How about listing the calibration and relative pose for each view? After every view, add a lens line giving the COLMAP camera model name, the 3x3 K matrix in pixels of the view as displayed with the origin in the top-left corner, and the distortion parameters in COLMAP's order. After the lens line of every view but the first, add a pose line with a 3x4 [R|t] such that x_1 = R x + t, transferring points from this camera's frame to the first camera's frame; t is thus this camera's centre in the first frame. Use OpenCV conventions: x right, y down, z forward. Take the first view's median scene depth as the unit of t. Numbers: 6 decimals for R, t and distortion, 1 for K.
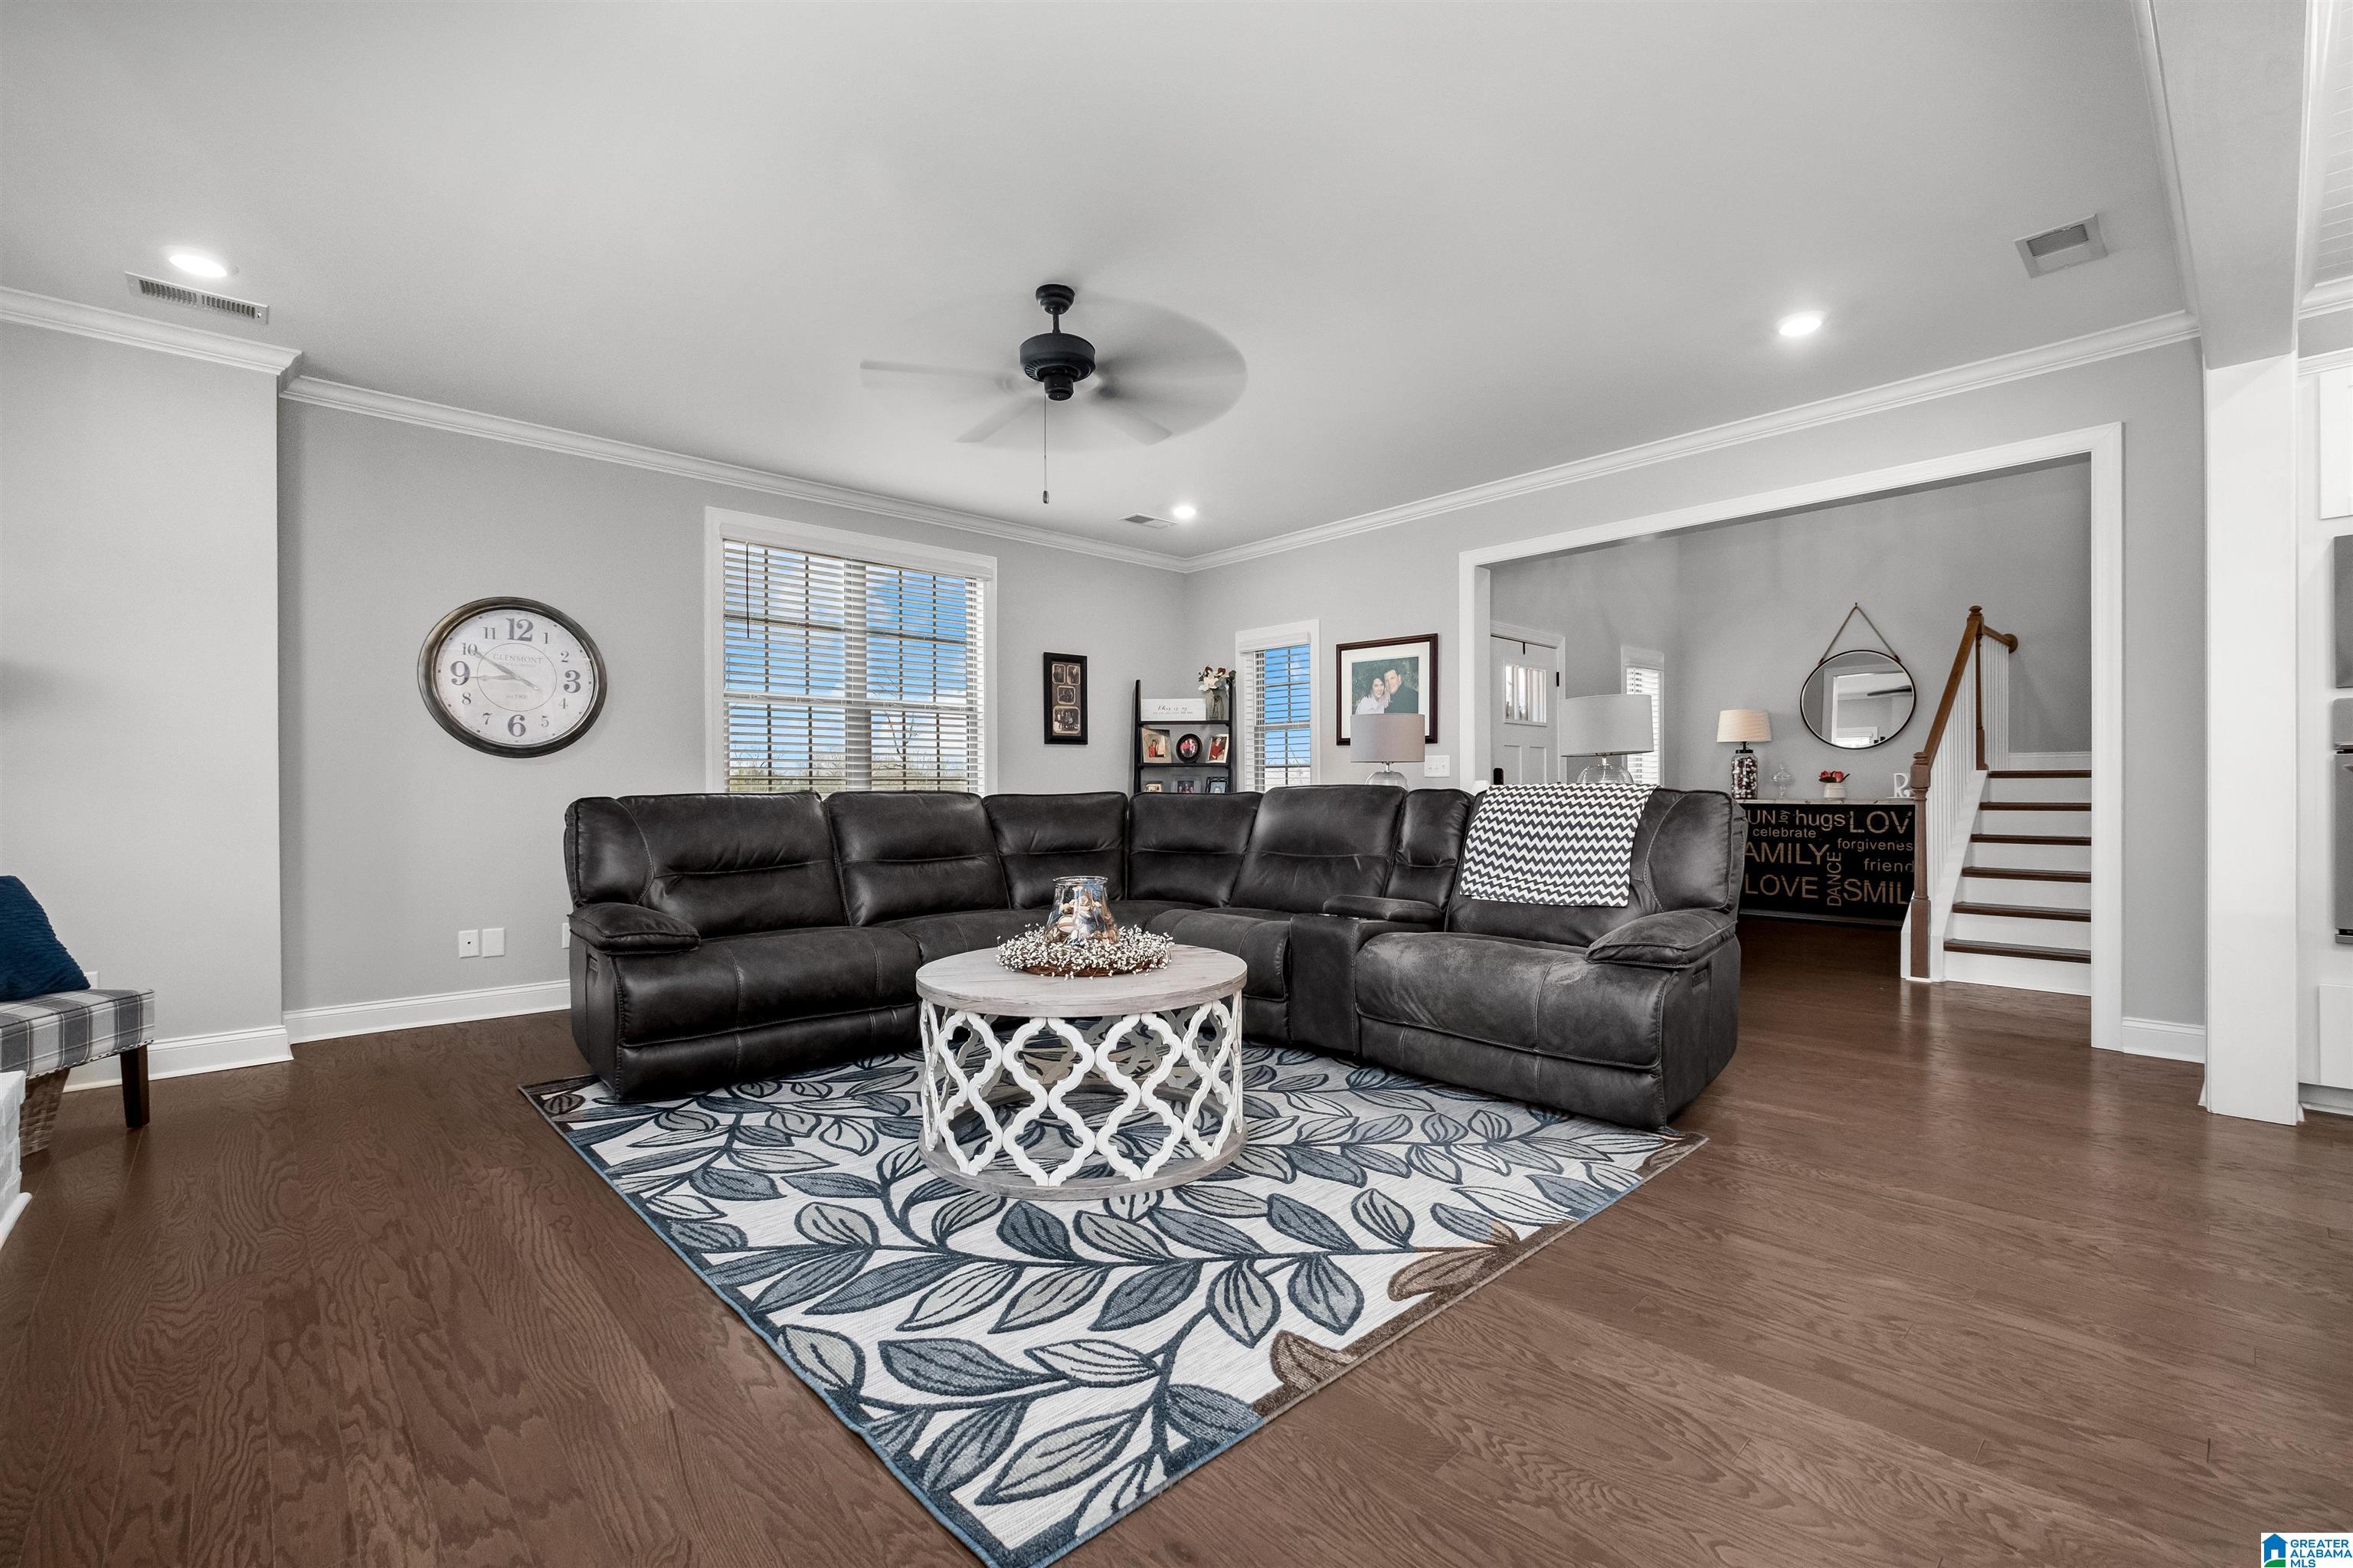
lens RADIAL K [[1019.0, 0, 1186.4], [0, 1019.0, 787.7], [0, 0, 1]] dist [-0.005265, -0.000075]
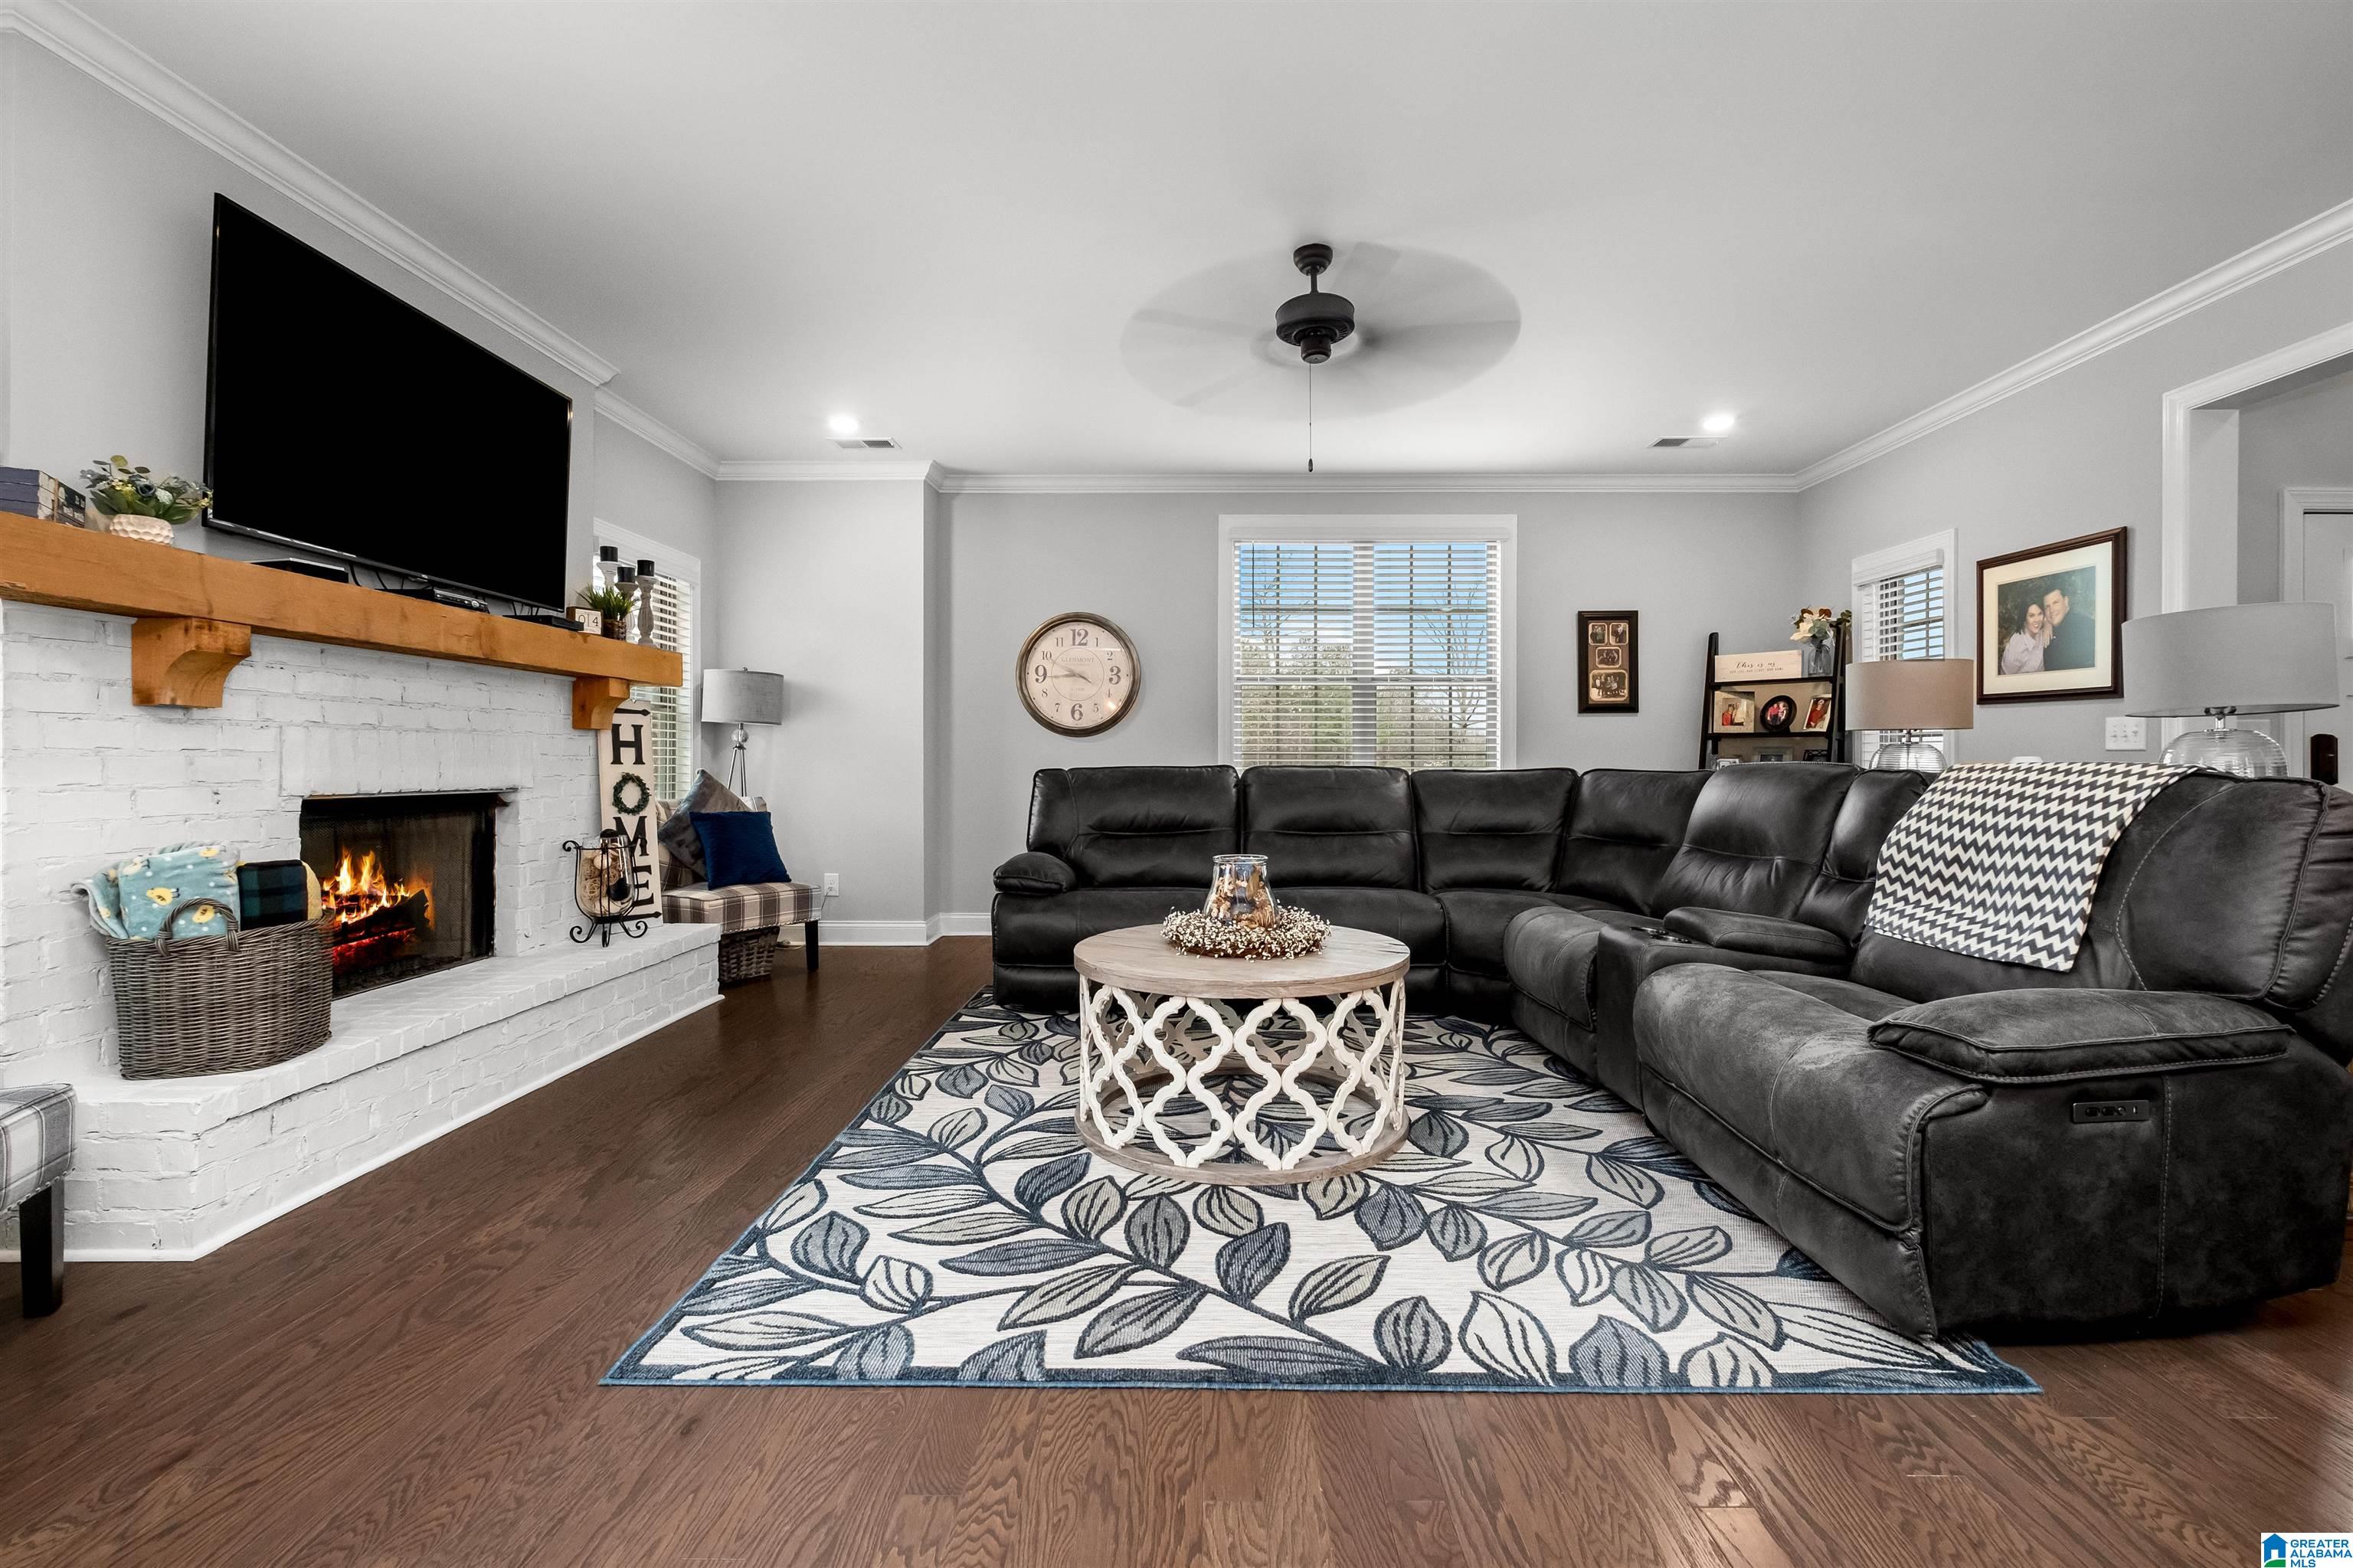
lens RADIAL K [[1030.6, 0, 1186.2], [0, 1030.6, 762.9], [0, 0, 1]] dist [-0.005299, -0.000348]
pose [[0.719341, 0.006551, -0.694626, 0.467160], [-0.003938, 0.999978, 0.005353, -0.005897], [0.694646, -0.001115, 0.719351, 0.211198]]
